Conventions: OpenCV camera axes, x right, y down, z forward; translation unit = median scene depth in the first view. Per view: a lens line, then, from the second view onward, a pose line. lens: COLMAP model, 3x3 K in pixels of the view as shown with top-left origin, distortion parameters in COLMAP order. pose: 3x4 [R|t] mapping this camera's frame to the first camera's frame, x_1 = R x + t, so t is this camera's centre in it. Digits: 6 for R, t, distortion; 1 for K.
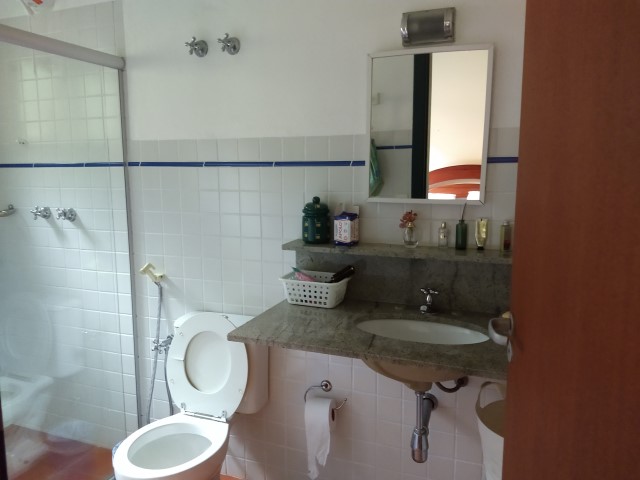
lens RADIAL K [[495.2, 0, 320.0], [0, 495.2, 240.0], [0, 0, 1]] dist [0.077147, -0.158943]
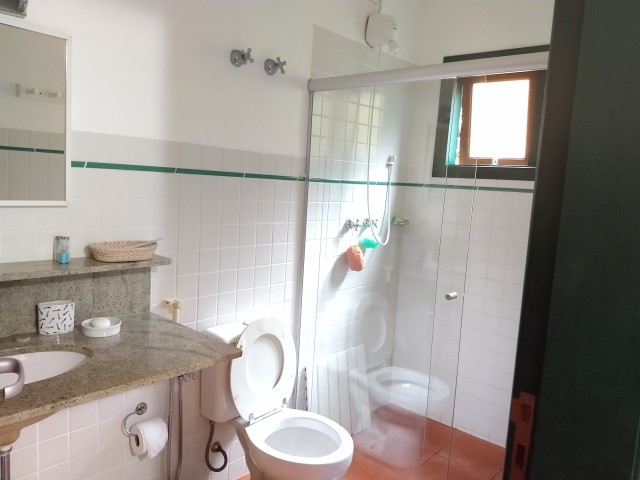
lens RADIAL K [[495.2, 0, 320.0], [0, 495.2, 240.0], [0, 0, 1]] dist [0.077147, -0.158943]
pose [[0.336259, -0.083323, 0.938076, -1.243219], [0.076285, 0.995215, 0.061053, -0.077123], [-0.938675, 0.051031, 0.341007, 0.561491]]
